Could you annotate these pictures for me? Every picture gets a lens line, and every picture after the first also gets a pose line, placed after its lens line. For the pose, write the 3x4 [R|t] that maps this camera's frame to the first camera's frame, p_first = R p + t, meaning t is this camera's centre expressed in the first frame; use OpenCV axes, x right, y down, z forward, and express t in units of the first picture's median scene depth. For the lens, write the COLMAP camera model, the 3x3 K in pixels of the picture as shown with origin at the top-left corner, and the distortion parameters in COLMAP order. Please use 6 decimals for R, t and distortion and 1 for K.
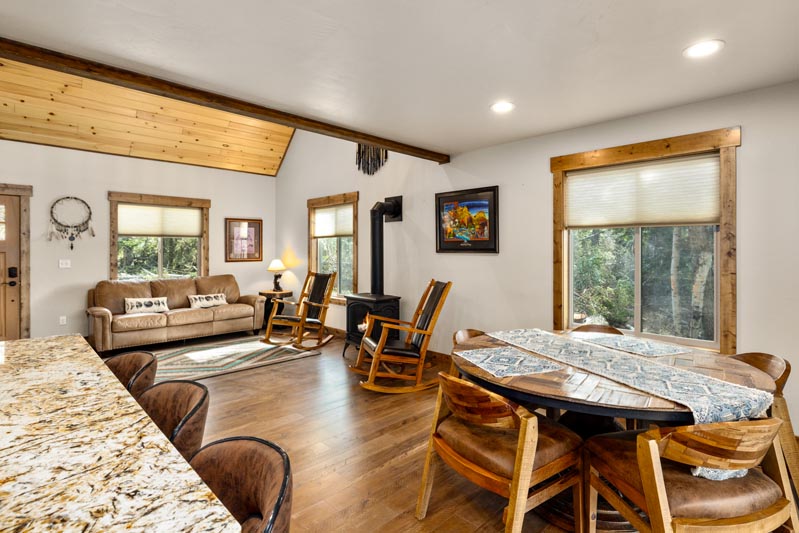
lens RADIAL K [[401.6, 0, 420.2], [0, 401.6, 250.6], [0, 0, 1]] dist [-0.009274, 0.002370]
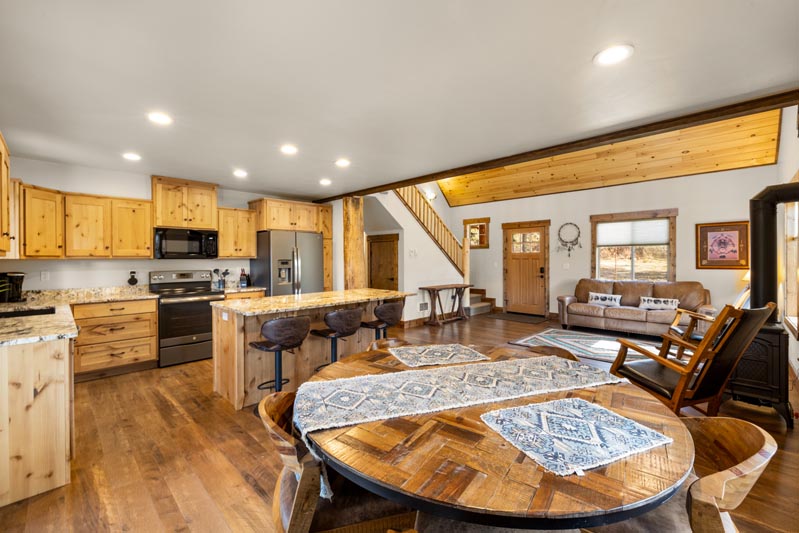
lens RADIAL K [[341.6, 0, 395.2], [0, 341.6, 260.1], [0, 0, 1]] dist [0.004928, -0.000289]
pose [[-0.017588, 0.005757, -0.999829, 0.471040], [0.004549, 0.999974, 0.005678, -0.001333], [0.999835, -0.004448, -0.017614, 0.354253]]
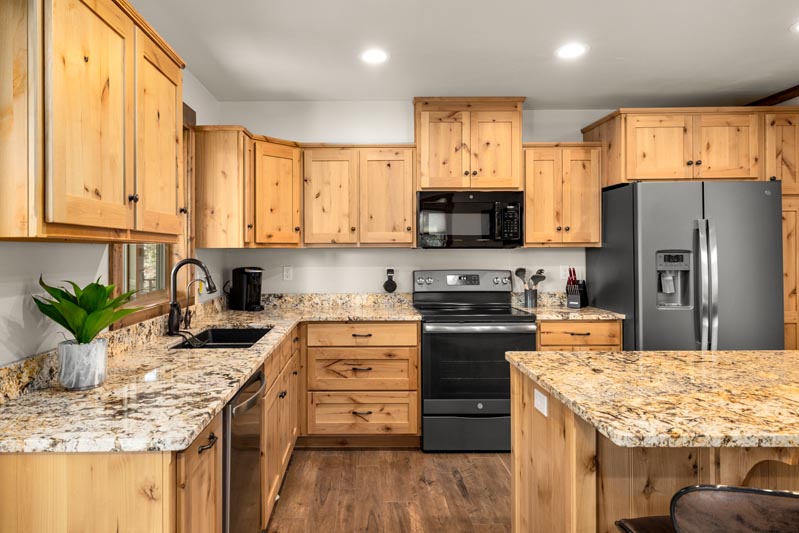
lens RADIAL K [[516.3, 0, 364.5], [0, 516.3, 247.9], [0, 0, 1]] dist [0.003046, 0.006090]
pose [[-0.714285, 0.001327, -0.699853, 0.190231], [0.004773, 0.999984, -0.002976, -0.000783], [0.699838, -0.005466, -0.714280, 0.202981]]
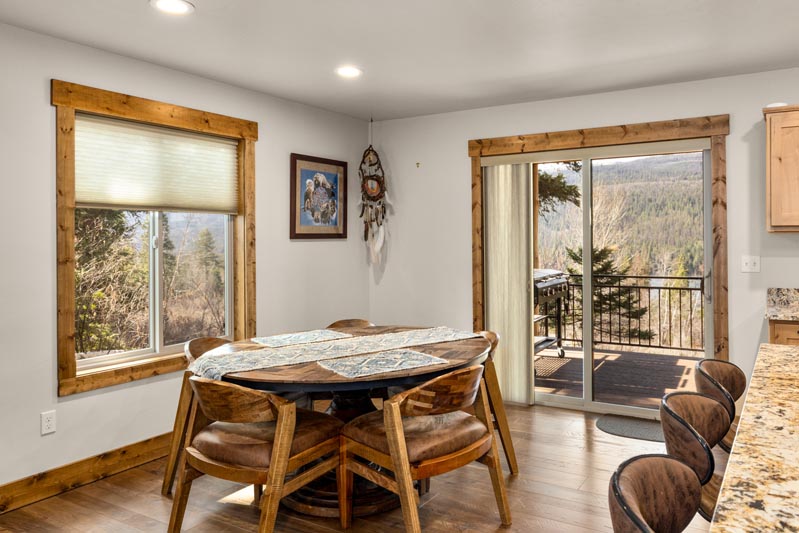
lens RADIAL K [[587.5, 0, 455.2], [0, 587.5, 236.5], [0, 0, 1]] dist [-0.008200, 0.008737]
pose [[-0.248056, 0.005317, 0.968731, -0.434165], [0.006932, 0.999969, -0.003714, -0.001094], [-0.968721, 0.005794, -0.248086, 0.459710]]
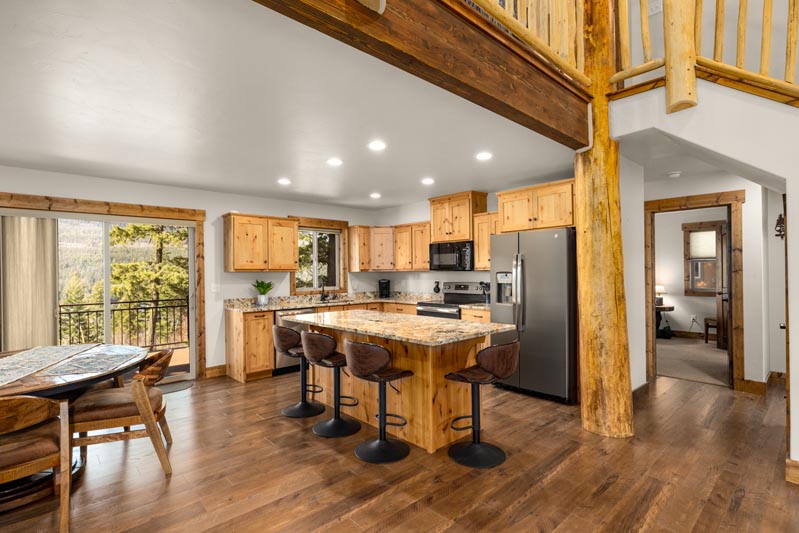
lens RADIAL K [[386.3, 0, 396.6], [0, 386.3, 271.5], [0, 0, 1]] dist [0.000588, 0.001325]
pose [[-0.997680, 0.012338, 0.066955, -0.324914], [0.012292, 0.999924, -0.001092, -0.001357], [-0.066964, -0.000266, -0.997755, 0.847479]]
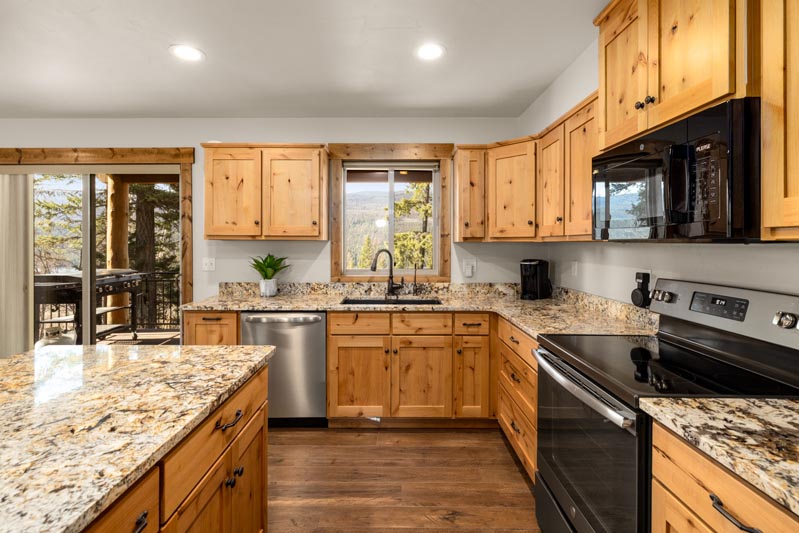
lens RADIAL K [[379.8, 0, 393.2], [0, 379.8, 245.3], [0, 0, 1]] dist [-0.003734, 0.000047]
pose [[-0.692141, -0.002995, 0.721756, -0.467688], [0.000399, 0.999990, 0.004532, -0.001034], [-0.721762, 0.003425, -0.692133, 0.128340]]
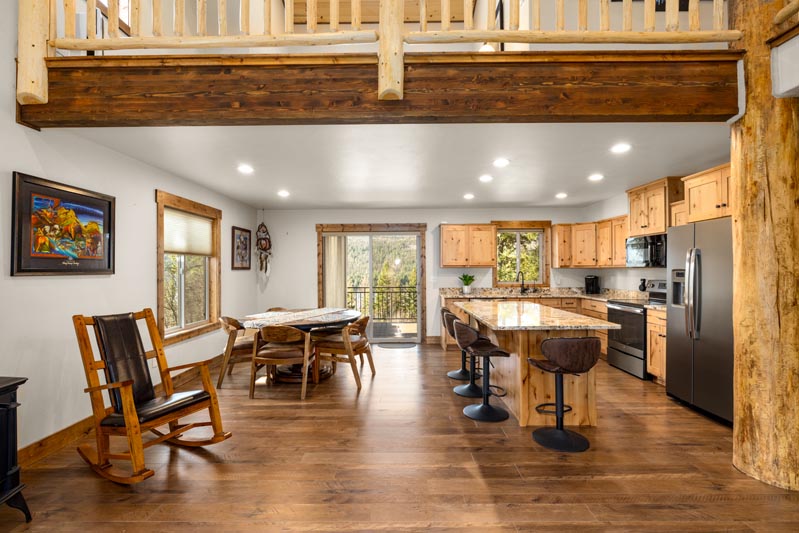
lens RADIAL K [[359.2, 0, 400.6], [0, 359.2, 267.9], [0, 0, 1]] dist [-0.007783, 0.002697]
pose [[-0.691428, 0.006477, 0.722416, -0.616159], [0.005414, 0.999978, -0.003783, -0.001189], [-0.722425, 0.001296, -0.691448, 0.842965]]
